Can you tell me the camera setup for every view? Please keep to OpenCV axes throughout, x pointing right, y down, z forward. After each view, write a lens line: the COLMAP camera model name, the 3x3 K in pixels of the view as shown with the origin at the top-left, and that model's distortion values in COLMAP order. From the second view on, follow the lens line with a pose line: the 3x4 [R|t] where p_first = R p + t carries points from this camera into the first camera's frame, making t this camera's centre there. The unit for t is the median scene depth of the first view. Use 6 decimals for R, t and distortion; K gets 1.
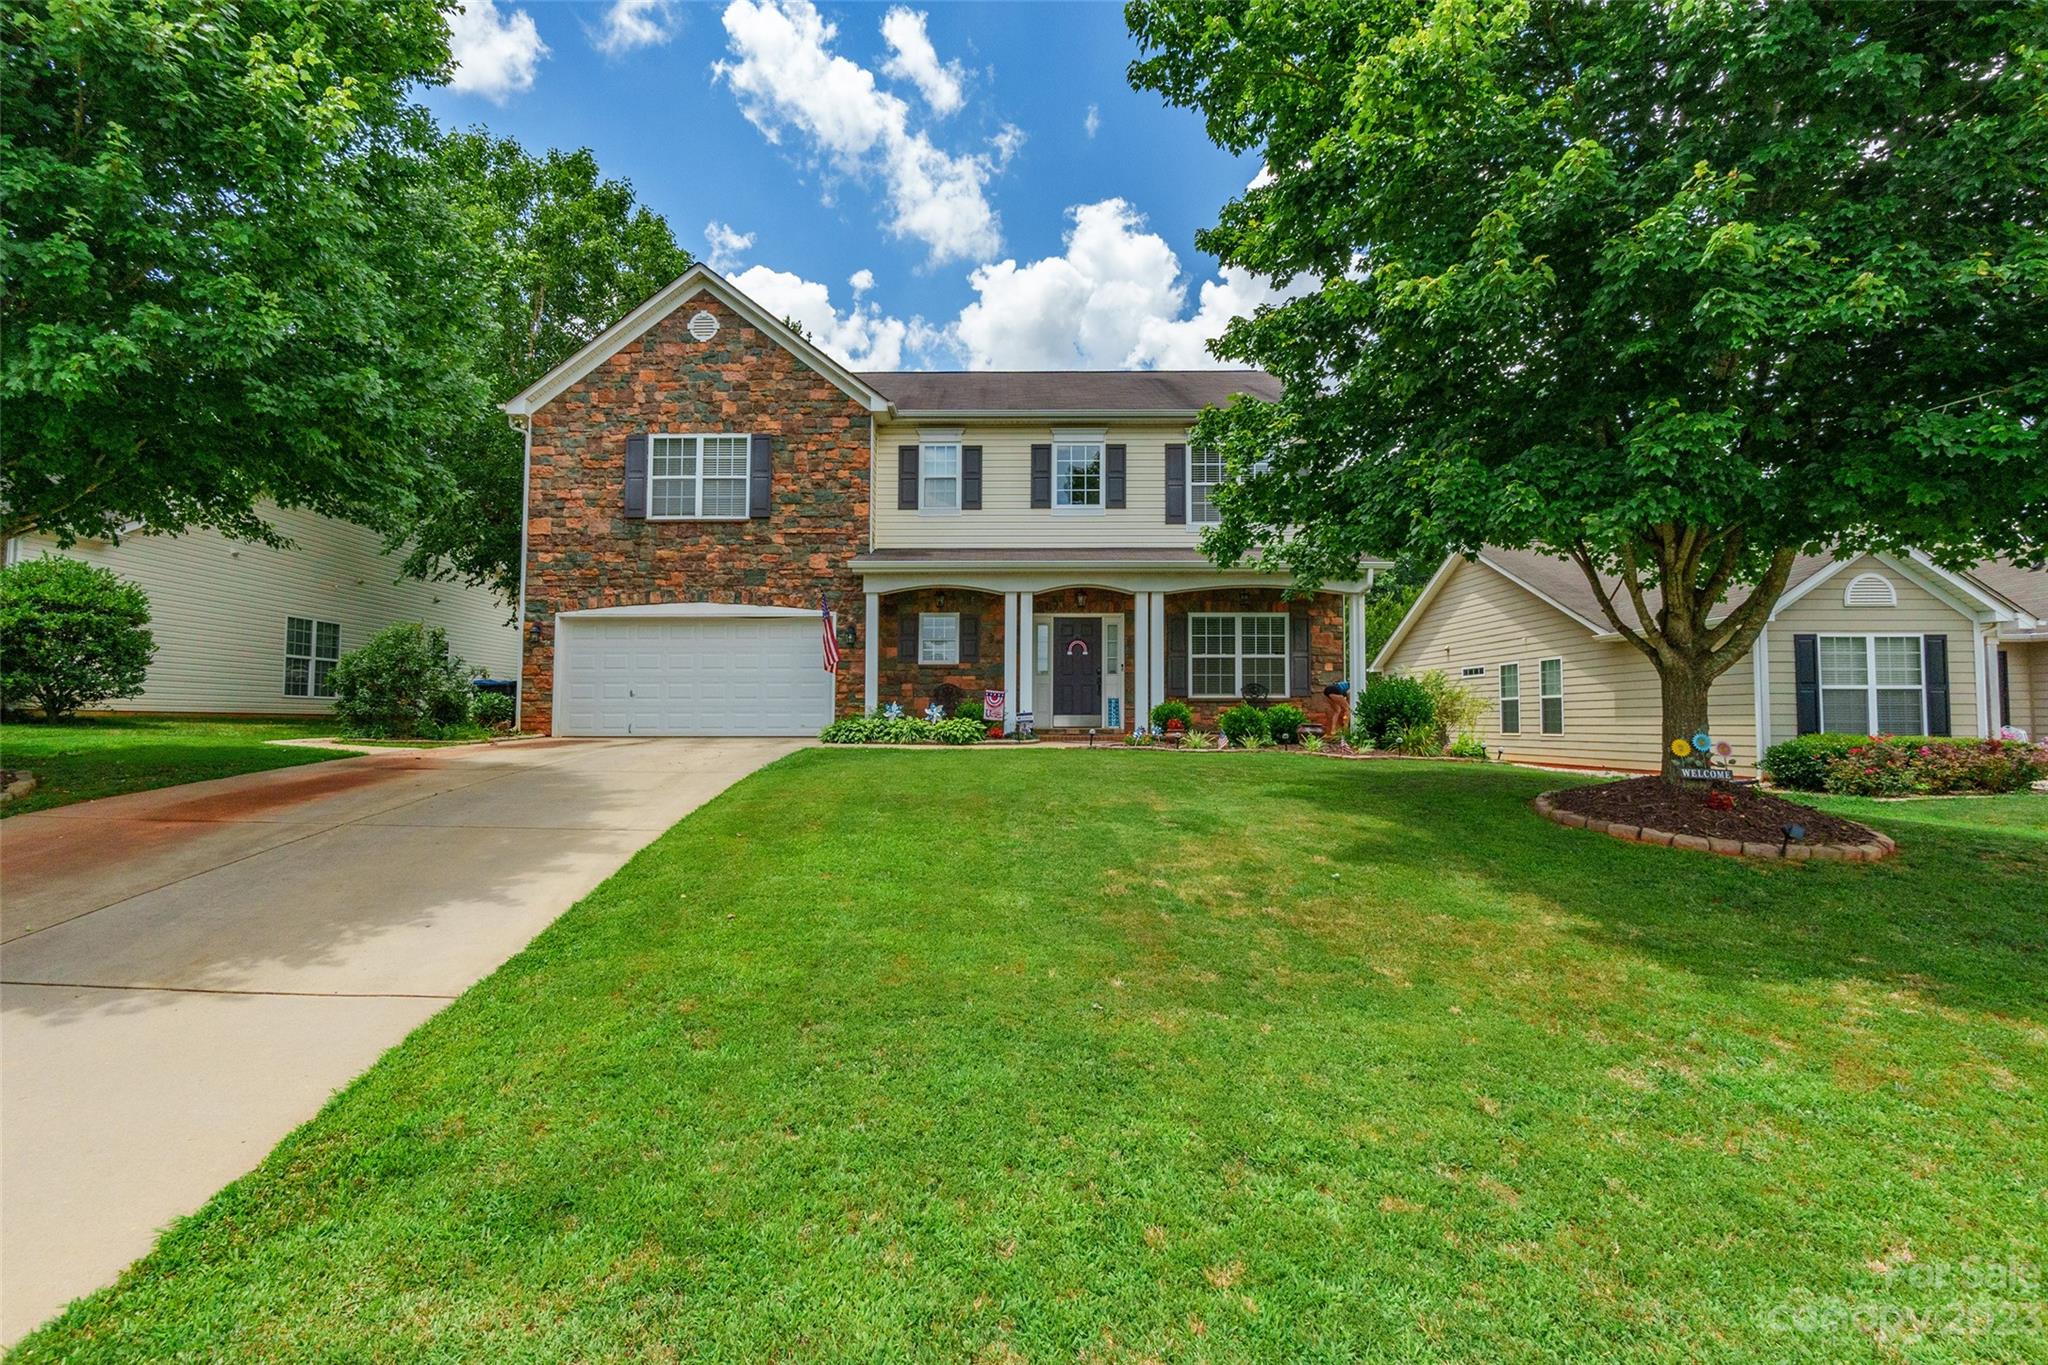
lens RADIAL K [[938.5, 0, 1017.9], [0, 938.5, 689.7], [0, 0, 1]] dist [-0.012343, 0.000896]
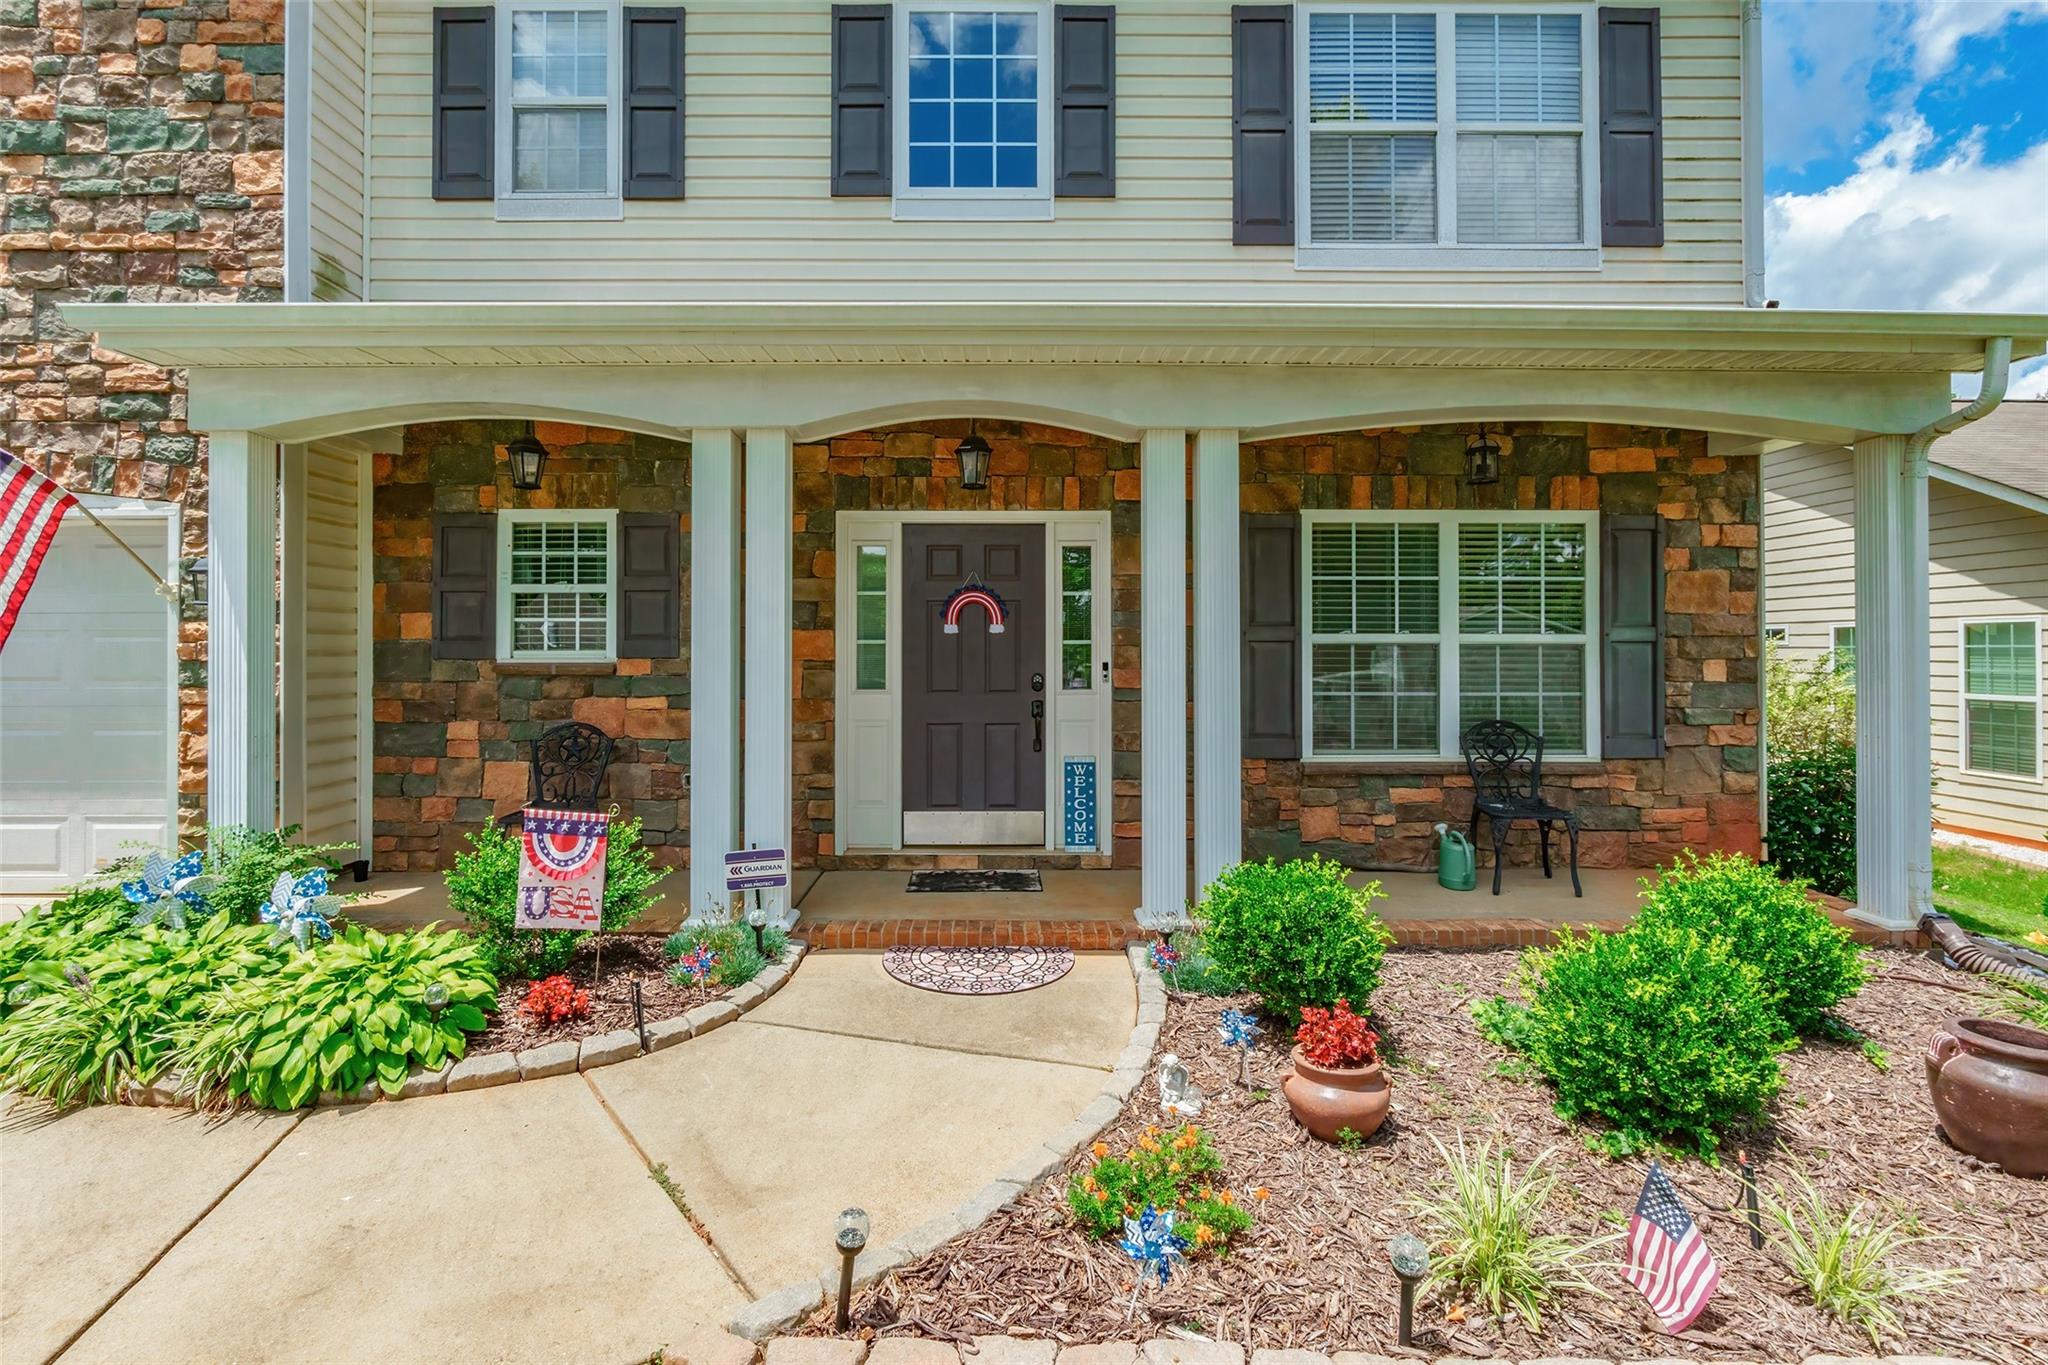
lens RADIAL K [[938.5, 0, 1023.0], [0, 938.5, 608.7], [0, 0, 1]] dist [-0.012343, 0.000896]
pose [[0.999969, 0.000934, -0.007770, 0.084762], [-0.001019, 0.999940, -0.010904, -0.042979], [0.007760, 0.010911, 0.999910, 0.665880]]
